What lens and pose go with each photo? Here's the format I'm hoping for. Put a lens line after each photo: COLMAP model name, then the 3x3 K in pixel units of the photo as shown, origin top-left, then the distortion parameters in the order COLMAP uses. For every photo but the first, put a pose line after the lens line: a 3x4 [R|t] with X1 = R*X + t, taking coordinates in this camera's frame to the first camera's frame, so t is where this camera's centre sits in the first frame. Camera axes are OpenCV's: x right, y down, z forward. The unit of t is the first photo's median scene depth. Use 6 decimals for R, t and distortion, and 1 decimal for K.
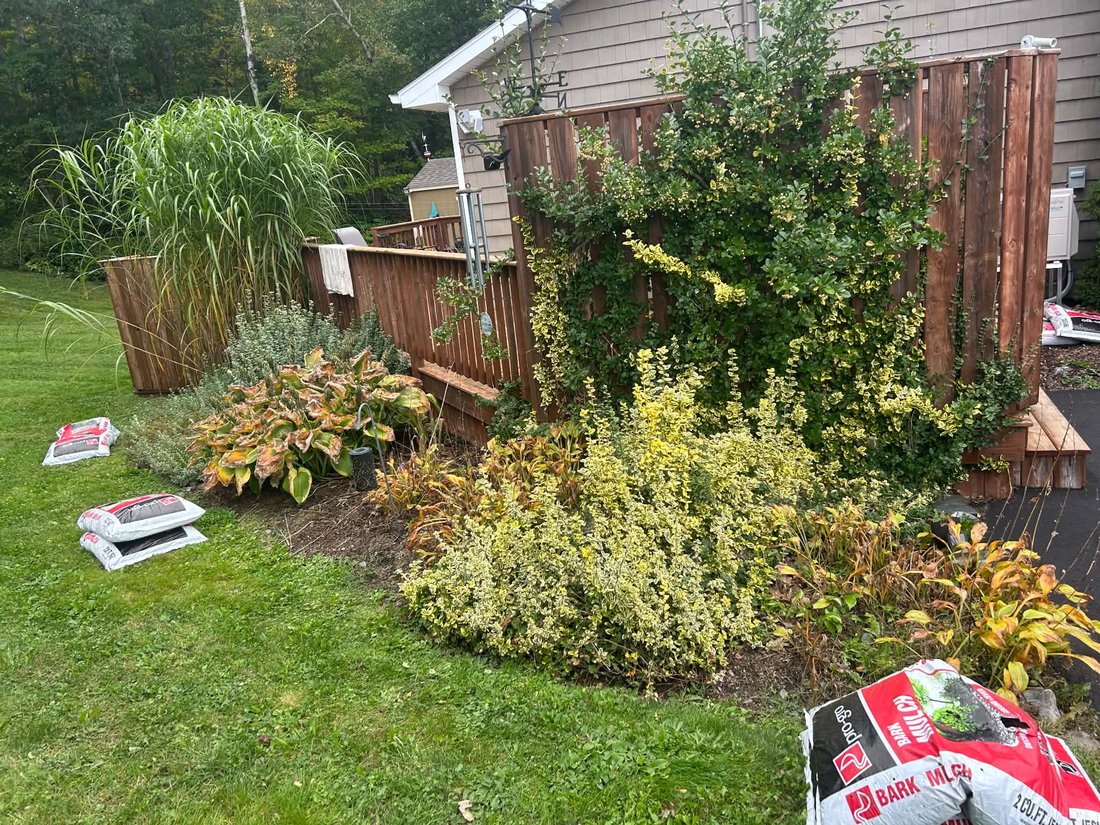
lens RADIAL K [[795.6, 0, 550.0], [0, 795.6, 412.5], [0, 0, 1]] dist [0.035115, -0.009766]
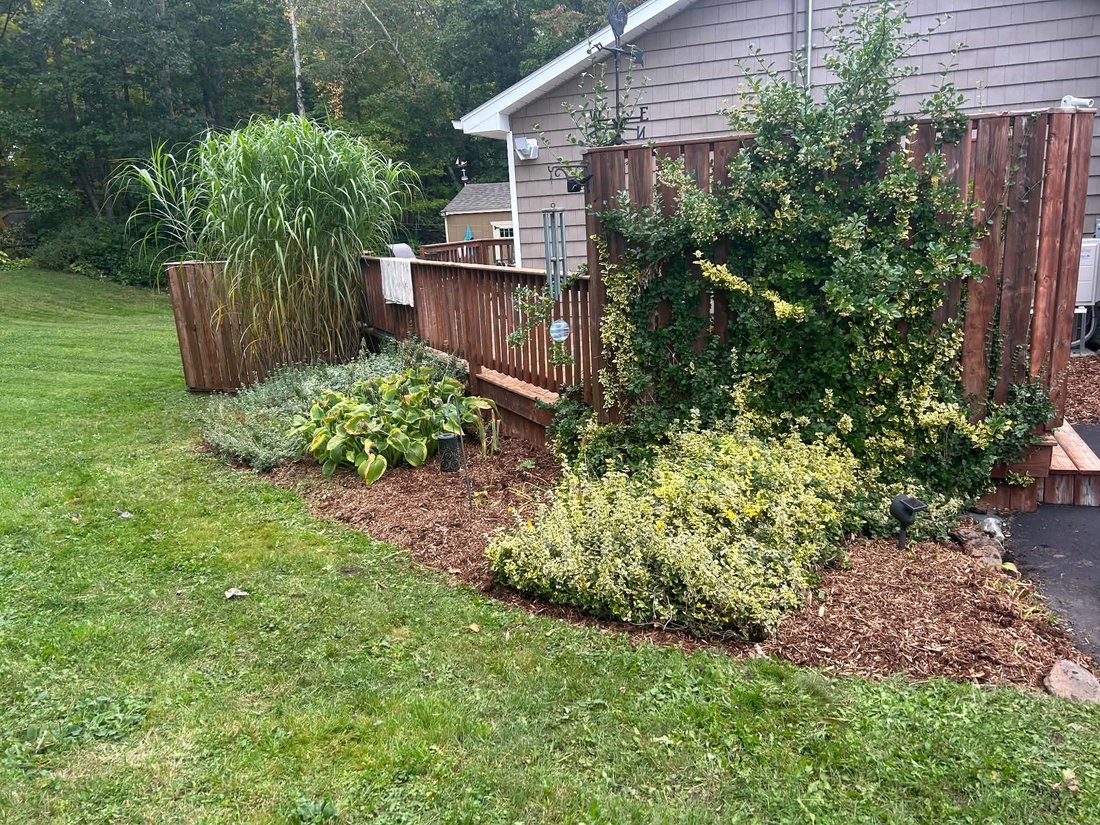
lens RADIAL K [[794.9, 0, 549.5], [0, 794.9, 424.4], [0, 0, 1]] dist [0.034464, -0.006011]
pose [[0.998423, 0.054343, -0.014076, -0.080381], [-0.054639, 0.998273, -0.021569, 0.048988], [0.012879, 0.022304, 0.999668, -0.111958]]
